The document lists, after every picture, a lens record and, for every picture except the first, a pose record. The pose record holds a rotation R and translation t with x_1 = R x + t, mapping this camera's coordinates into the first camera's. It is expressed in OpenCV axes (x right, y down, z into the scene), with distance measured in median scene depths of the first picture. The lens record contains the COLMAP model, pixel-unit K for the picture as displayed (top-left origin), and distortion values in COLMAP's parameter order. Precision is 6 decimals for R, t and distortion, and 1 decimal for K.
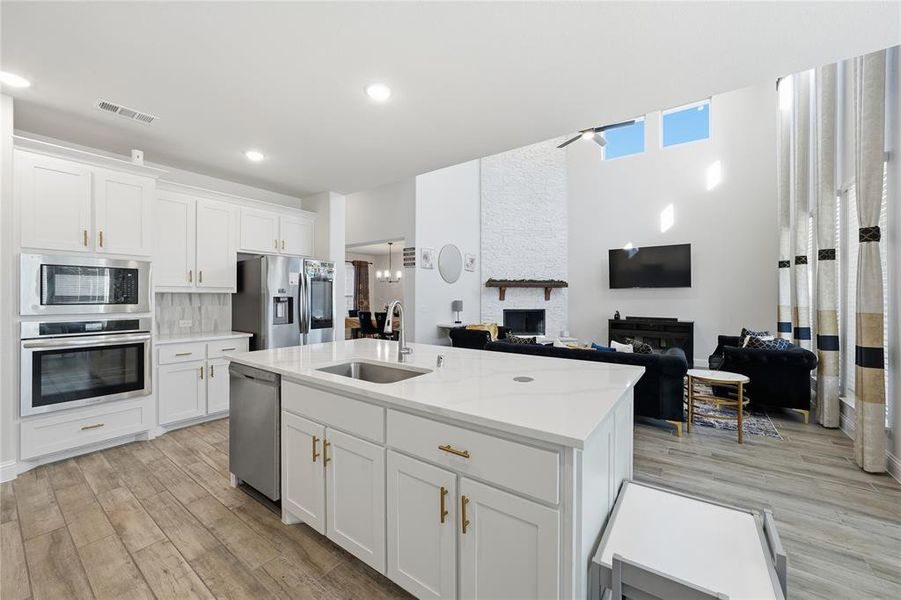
lens RADIAL K [[353.1, 0, 450.9], [0, 353.1, 296.9], [0, 0, 1]] dist [-0.019296, 0.005331]
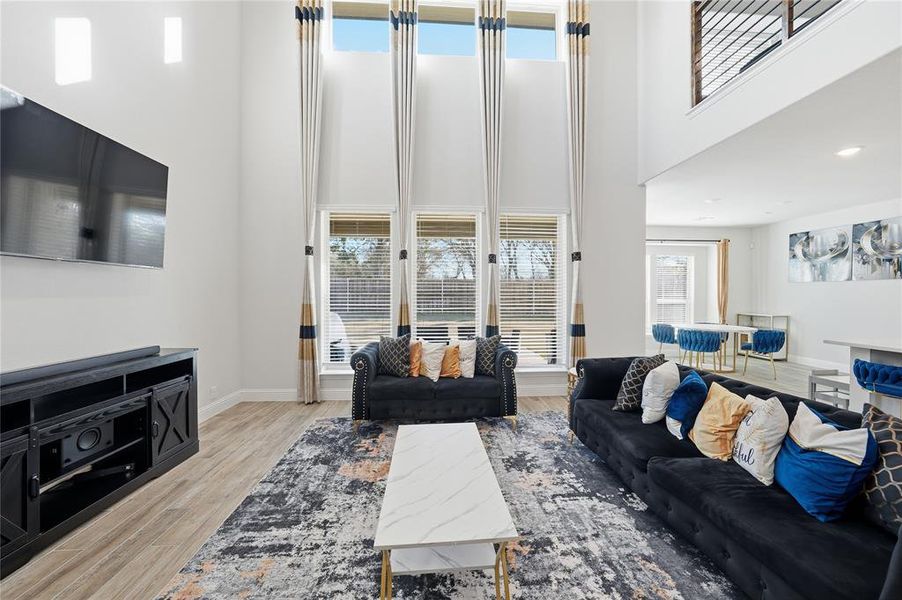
lens RADIAL K [[314.9, 0, 453.7], [0, 314.9, 296.5], [0, 0, 1]] dist [-0.019888, 0.003010]
pose [[-0.638879, -0.005002, 0.769291, 0.181896], [-0.005070, 0.999985, 0.002292, 0.004061], [-0.769290, -0.002436, -0.638895, 1.020094]]
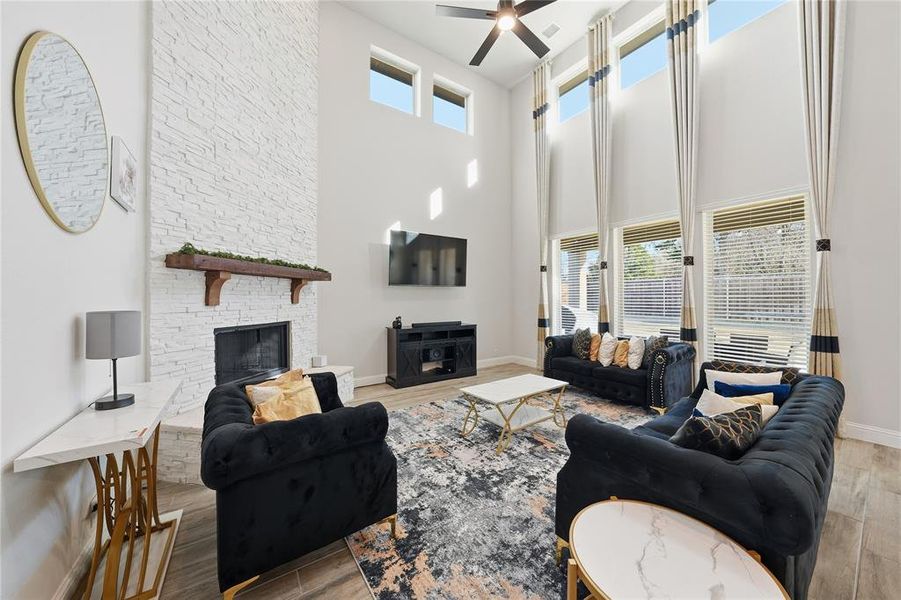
lens RADIAL K [[314.6, 0, 452.2], [0, 314.6, 295.6], [0, 0, 1]] dist [-0.019888, 0.003010]
pose [[0.334136, 0.005122, 0.942511, -0.111556], [0.001156, 0.999982, -0.005844, 0.001117], [-0.942524, 0.003043, 0.334125, 0.797446]]
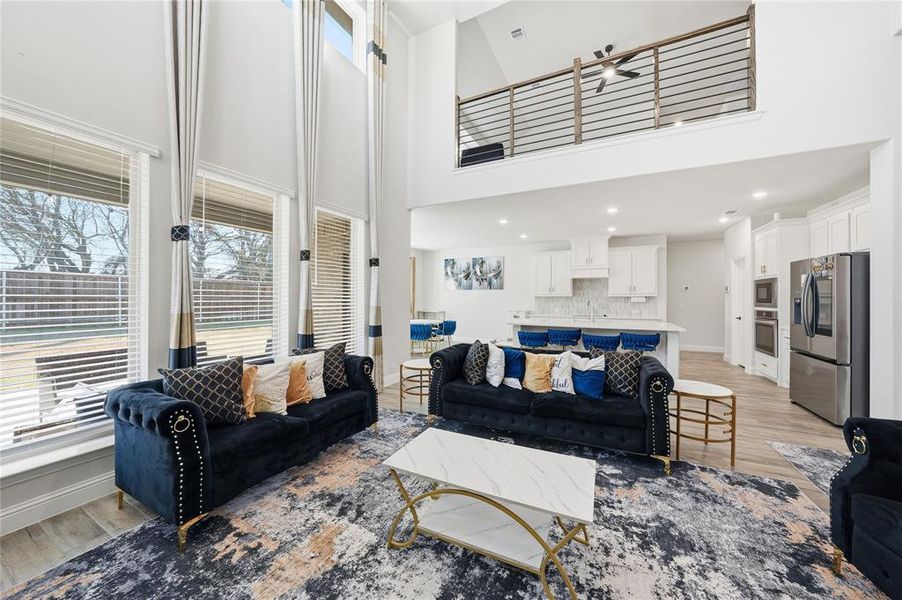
lens RADIAL K [[314.9, 0, 452.4], [0, 314.9, 296.5], [0, 0, 1]] dist [-0.019888, 0.003010]
pose [[-0.987263, -0.004050, -0.159042, 0.453069], [-0.002587, 0.999952, -0.009404, 0.003586], [0.159073, -0.008873, -0.987227, 1.121340]]
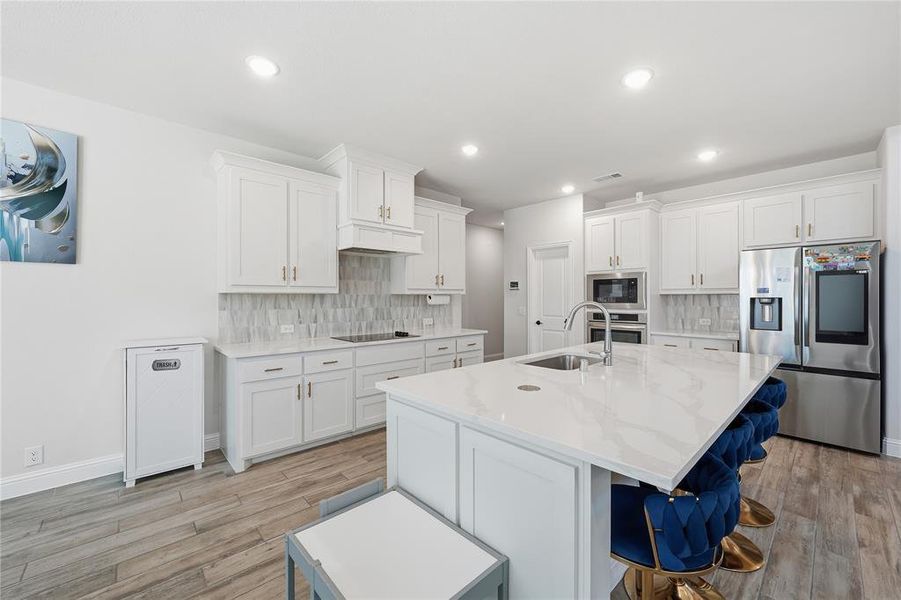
lens RADIAL K [[353.1, 0, 449.1], [0, 353.1, 299.9], [0, 0, 1]] dist [-0.019296, 0.005331]
pose [[-0.199403, 0.004991, -0.979905, 0.315439], [0.003244, 0.999985, 0.004434, -0.000428], [0.979912, -0.002295, -0.199416, 0.269955]]
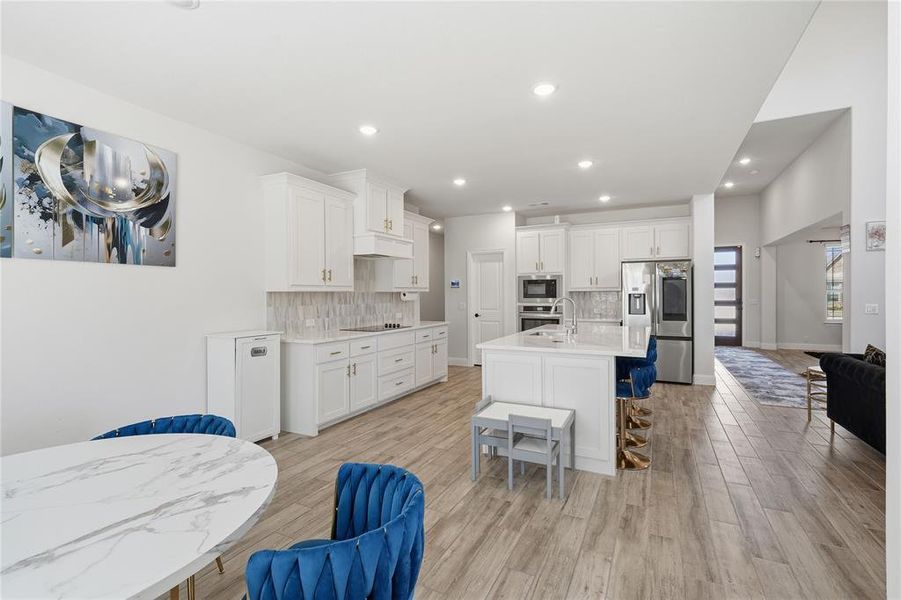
lens RADIAL K [[405.7, 0, 444.3], [0, 405.7, 296.1], [0, 0, 1]] dist [-0.006722, 0.000736]
pose [[0.150281, 0.003844, -0.988636, 0.585489], [0.008250, 0.999953, 0.005142, -0.002791], [0.988609, -0.008929, 0.150242, 0.036721]]
